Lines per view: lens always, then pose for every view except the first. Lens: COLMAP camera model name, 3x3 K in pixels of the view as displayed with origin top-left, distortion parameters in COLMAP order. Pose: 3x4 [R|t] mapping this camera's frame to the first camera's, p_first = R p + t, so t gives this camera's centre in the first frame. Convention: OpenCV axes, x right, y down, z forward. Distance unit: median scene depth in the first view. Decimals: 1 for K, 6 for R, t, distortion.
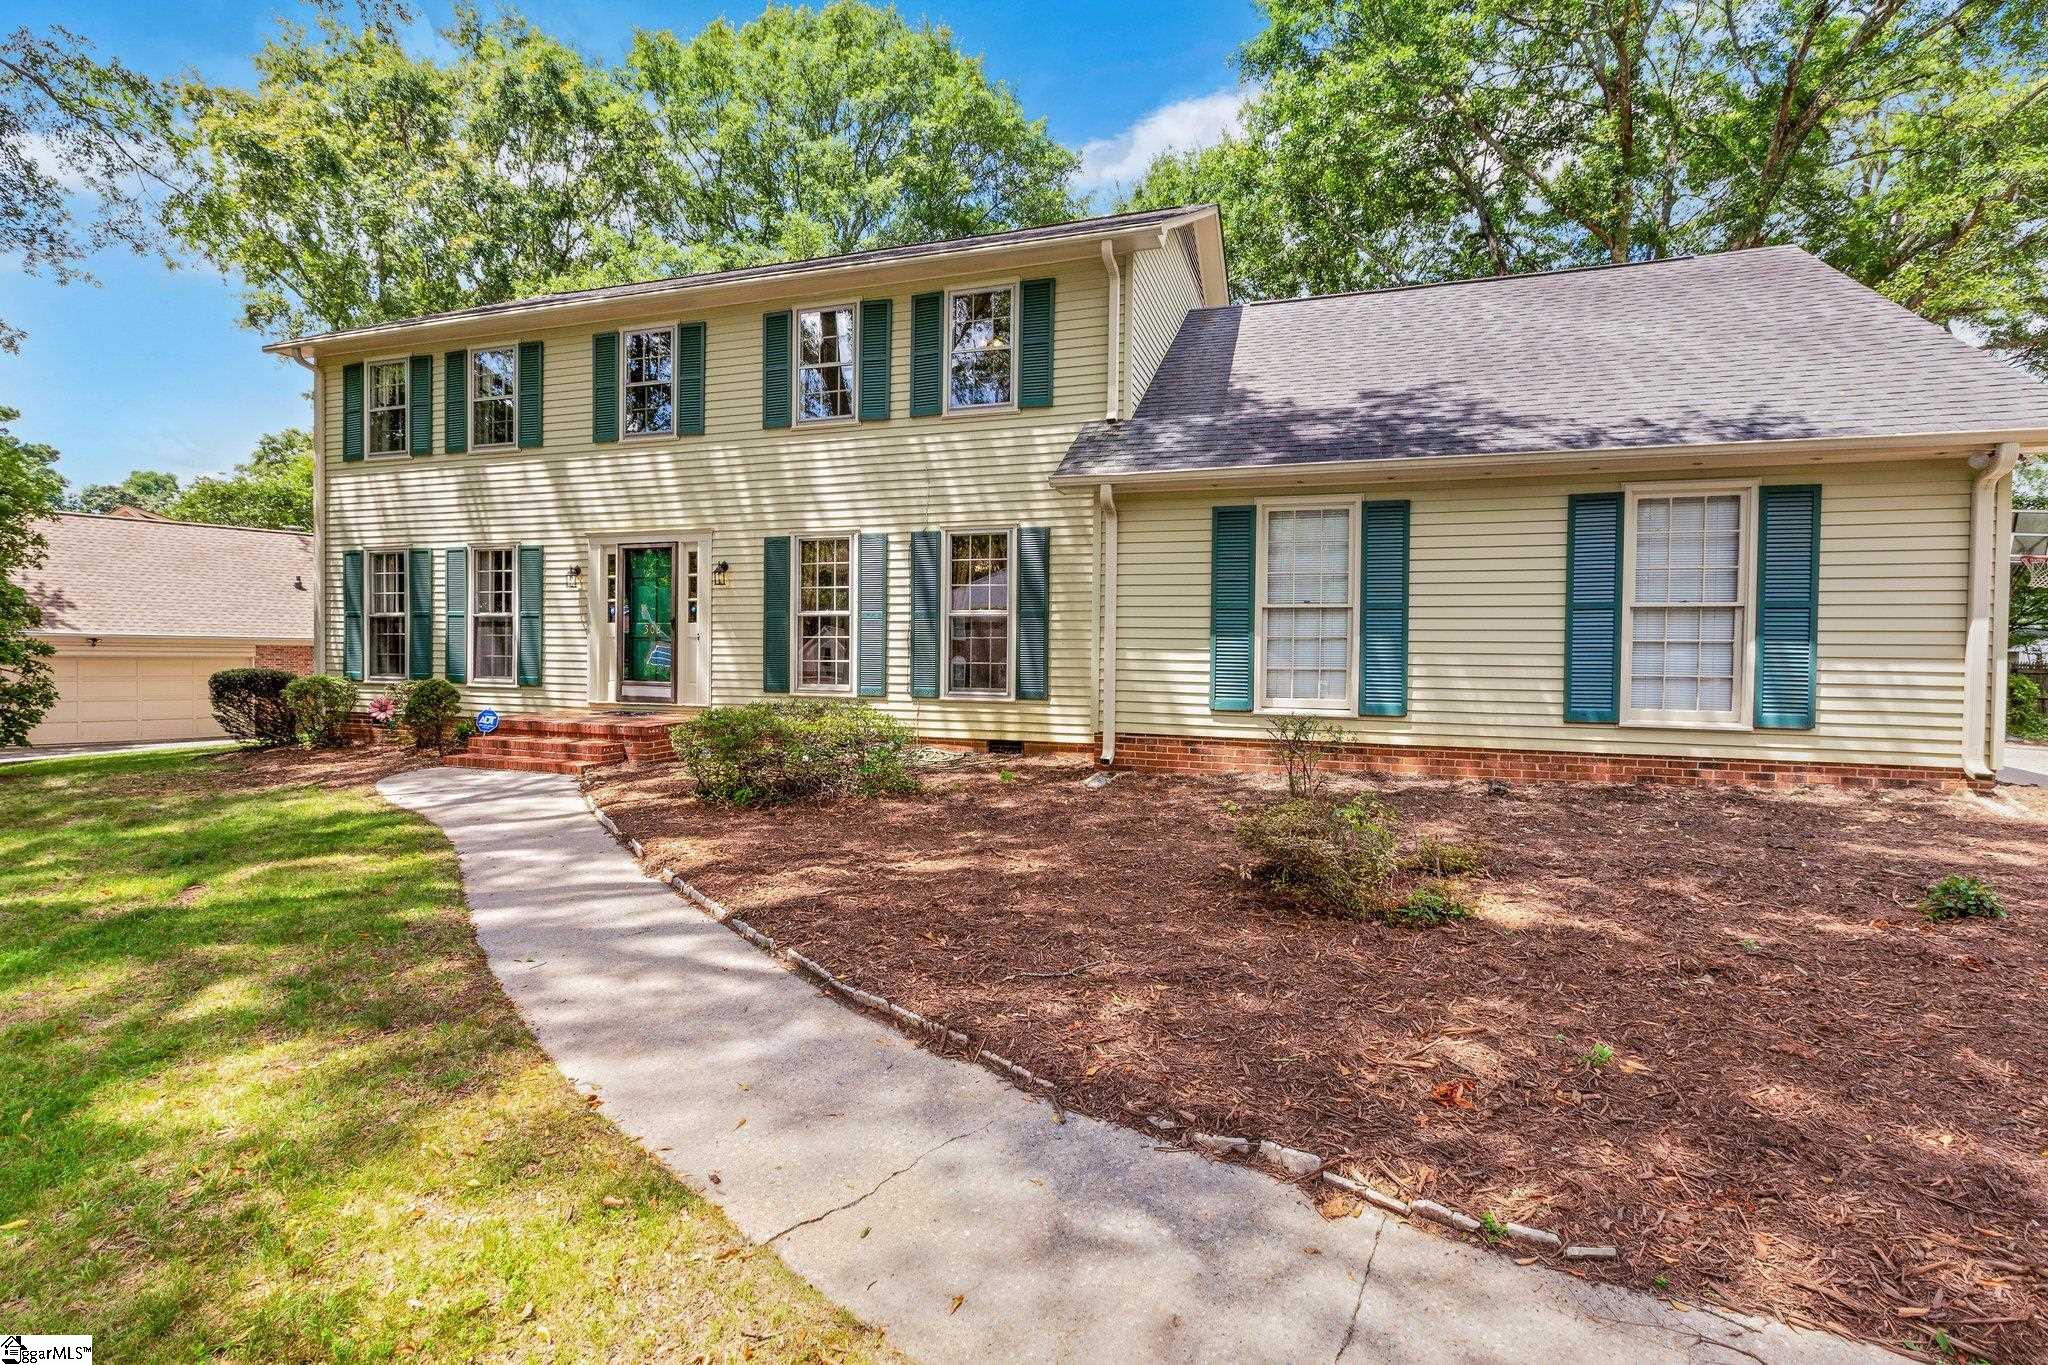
lens RADIAL K [[923.9, 0, 1017.5], [0, 923.9, 666.6], [0, 0, 1]] dist [0.003194, 0.000624]
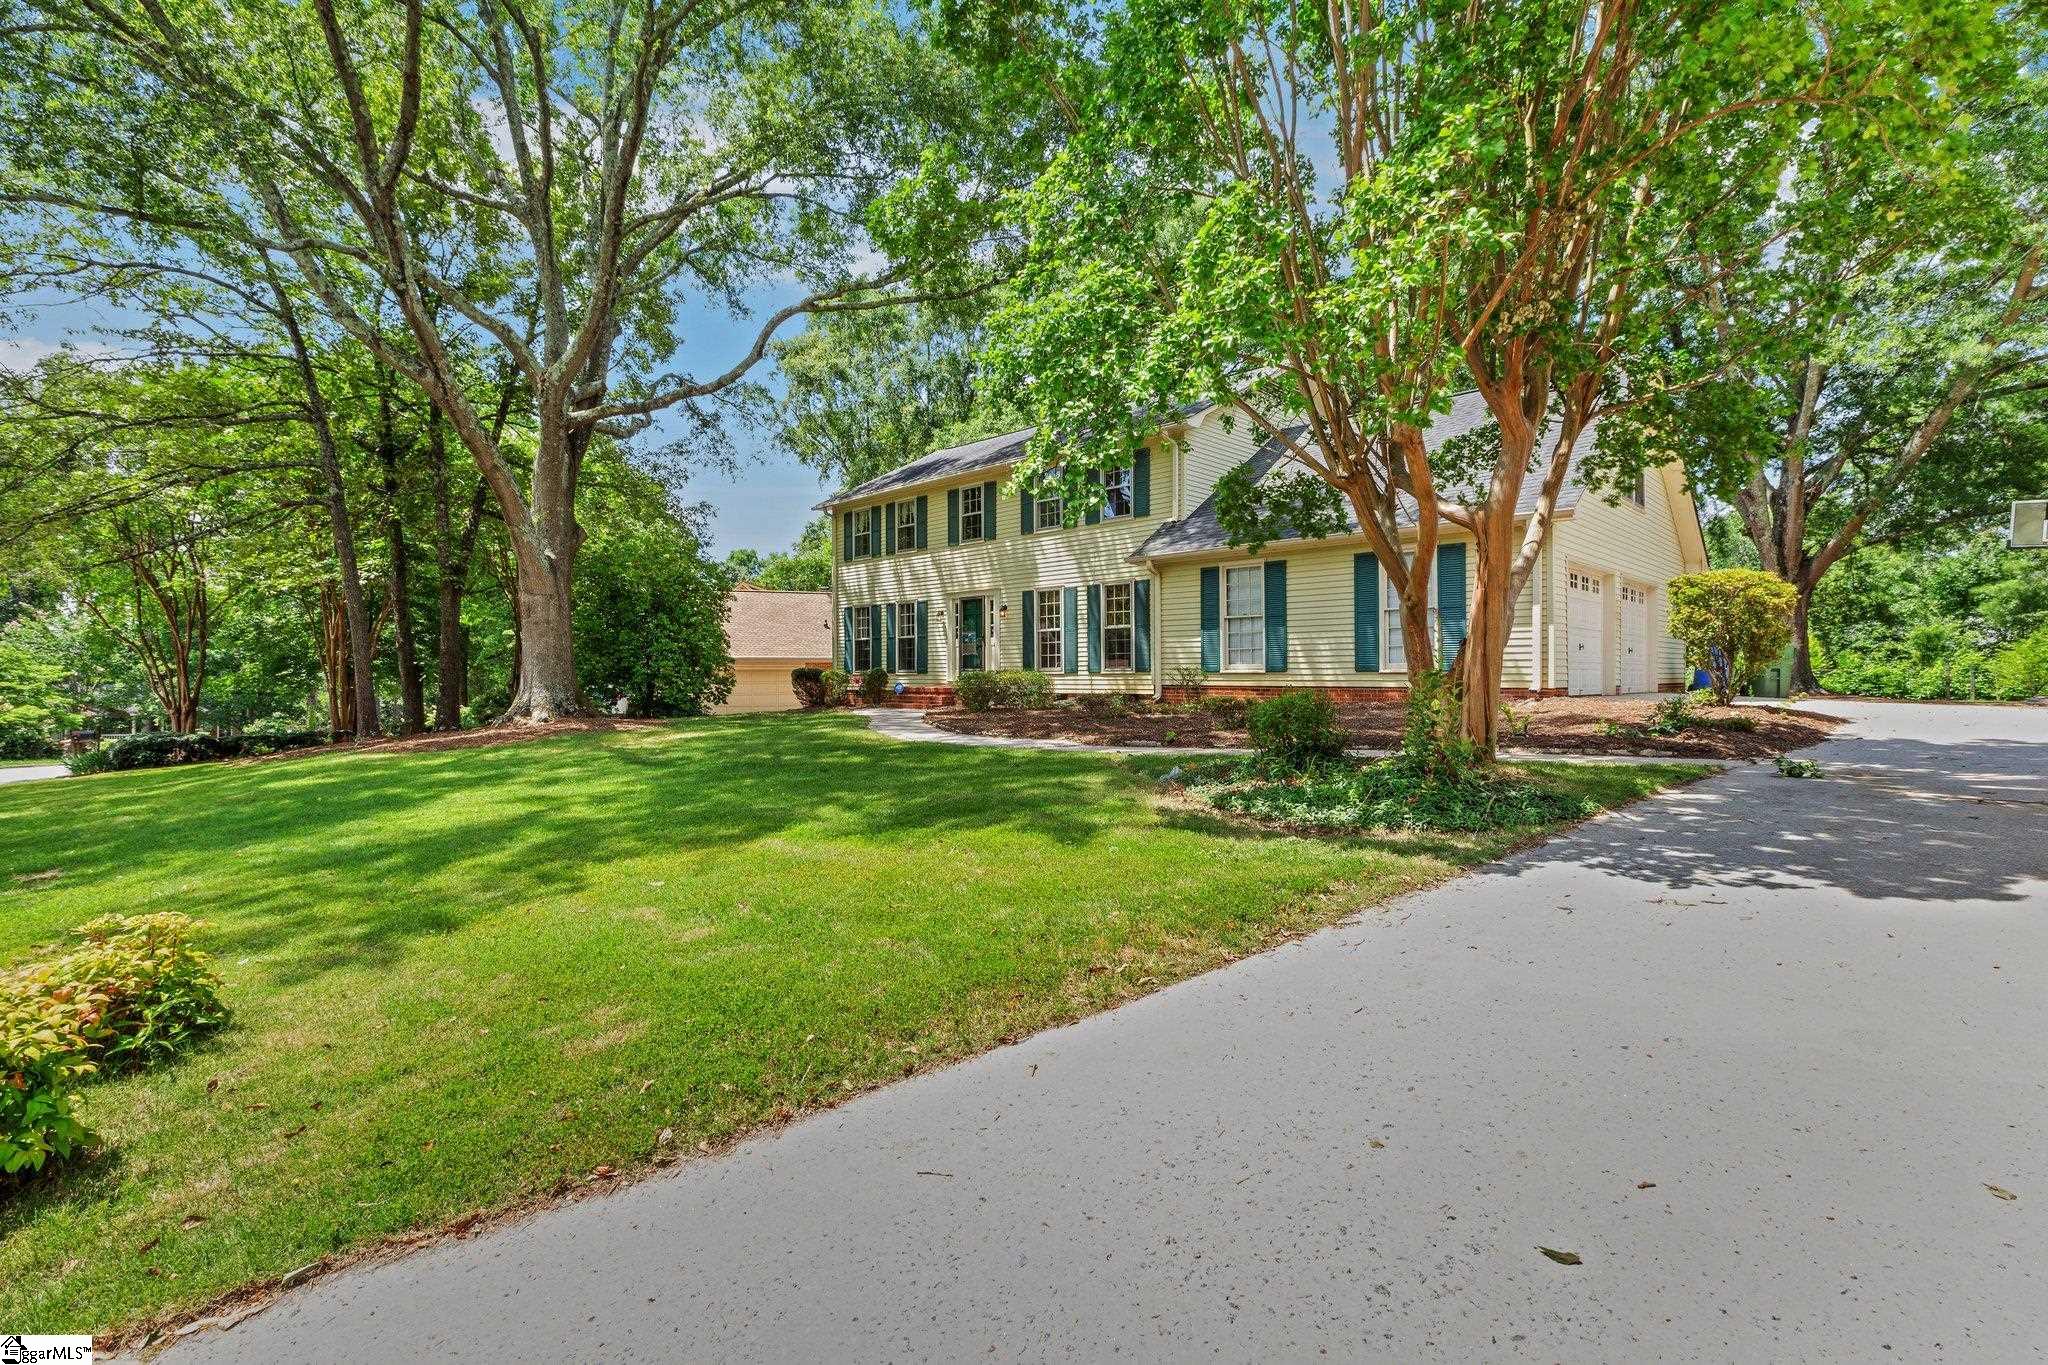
lens RADIAL K [[923.9, 0, 1017.5], [0, 923.9, 666.6], [0, 0, 1]] dist [0.003194, 0.000624]
pose [[0.897575, -0.018909, -0.440457, 0.512472], [0.008929, 0.999655, -0.024718, 0.057789], [0.440772, 0.018253, 0.897433, -0.658970]]
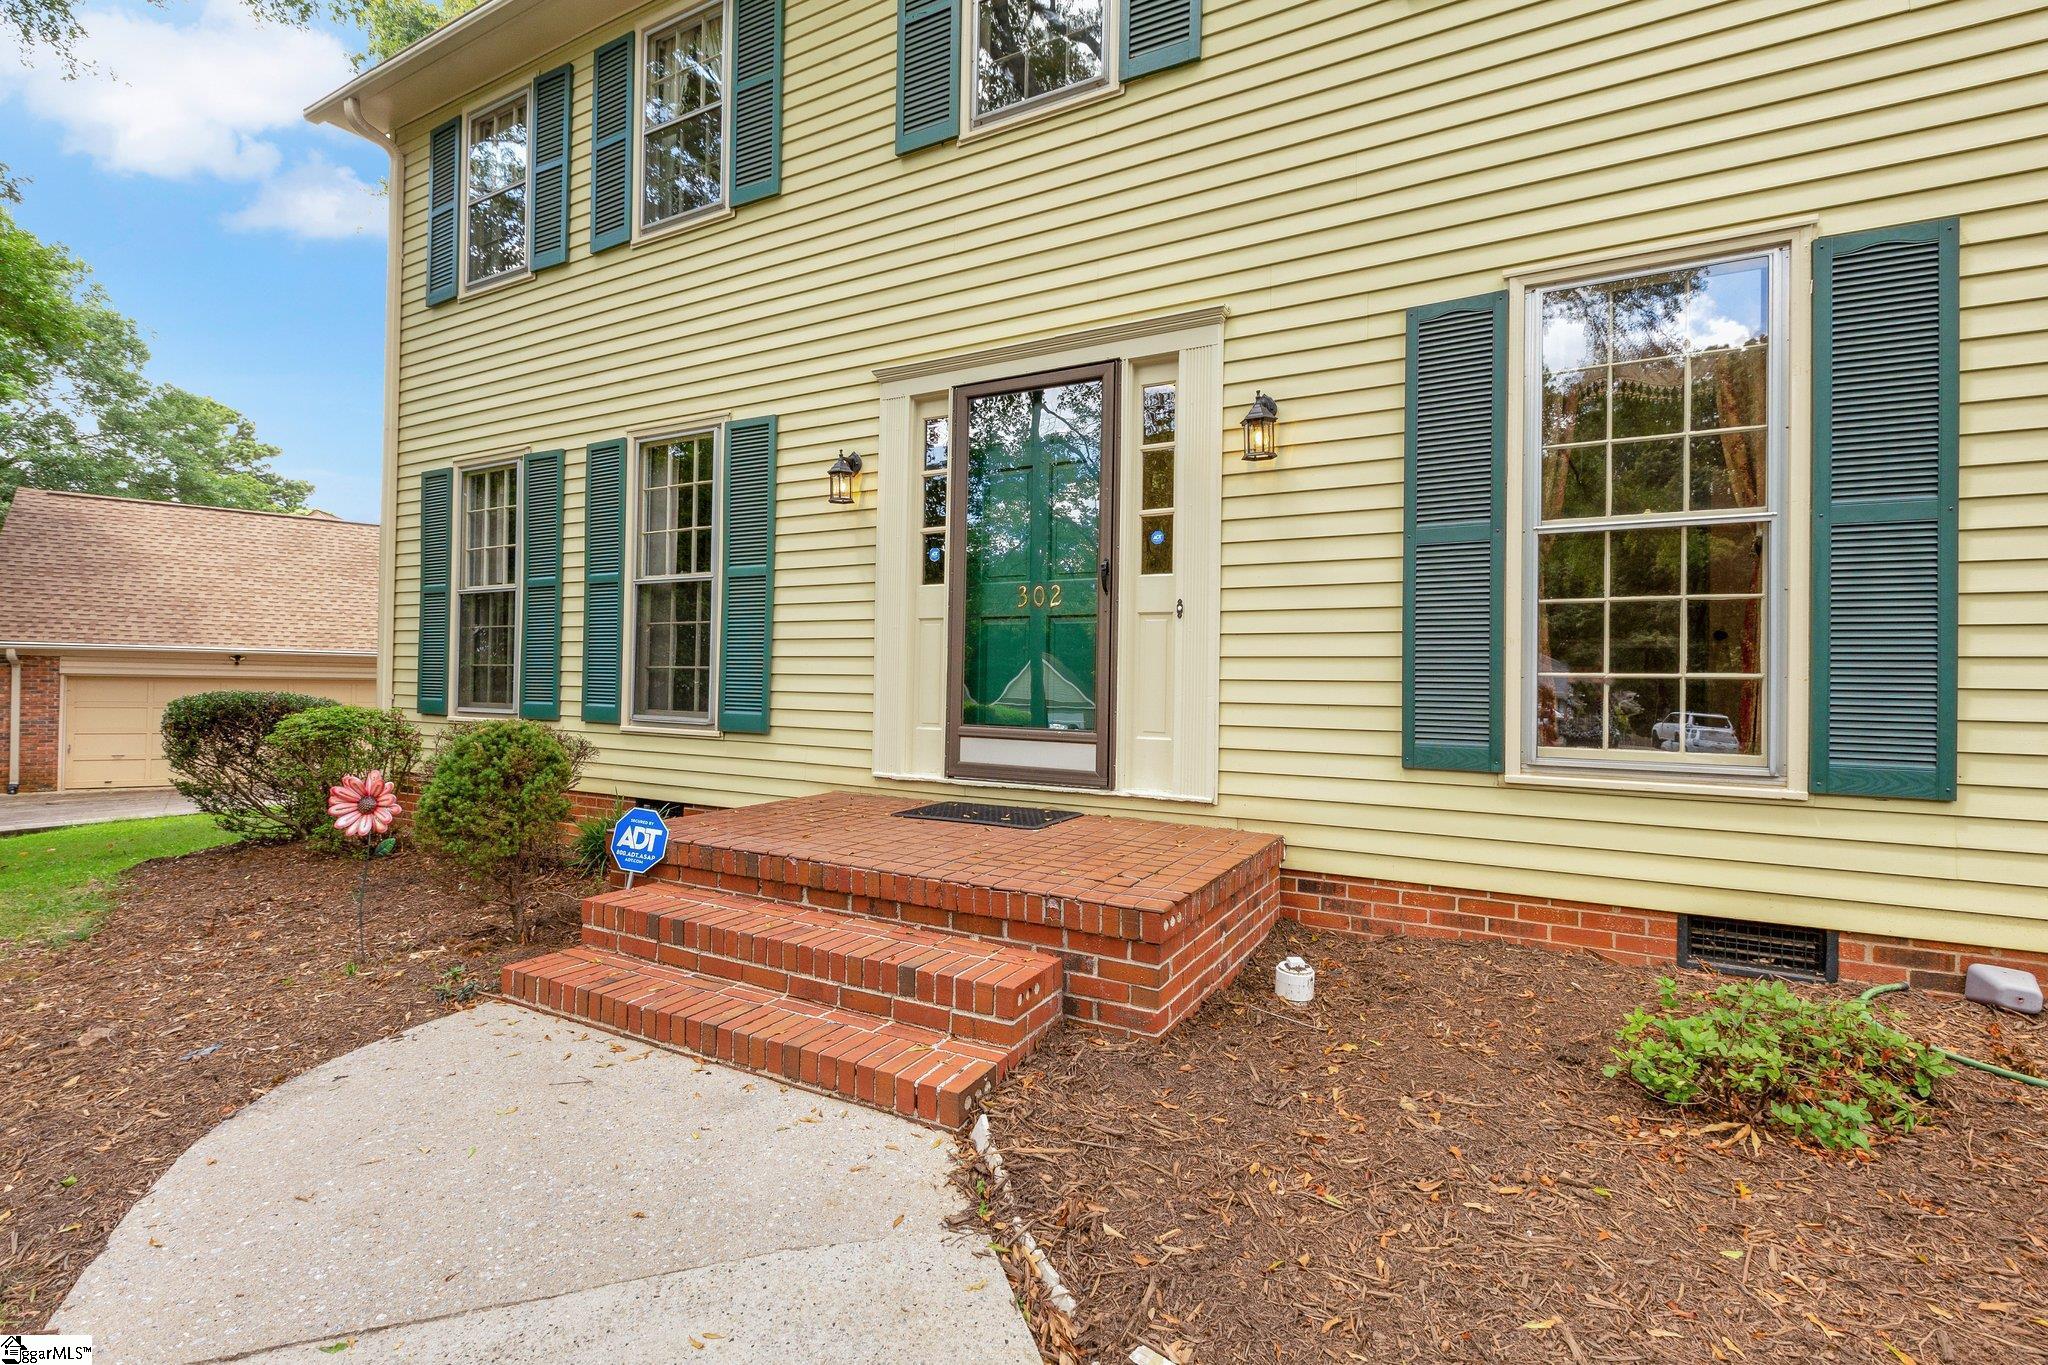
lens RADIAL K [[923.9, 0, 1017.5], [0, 923.9, 666.6], [0, 0, 1]] dist [0.003194, 0.000624]
pose [[0.984017, 0.001489, -0.178066, -0.326659], [-0.007560, 0.999413, -0.033420, 0.002677], [0.177912, 0.034232, 0.983451, 0.598702]]
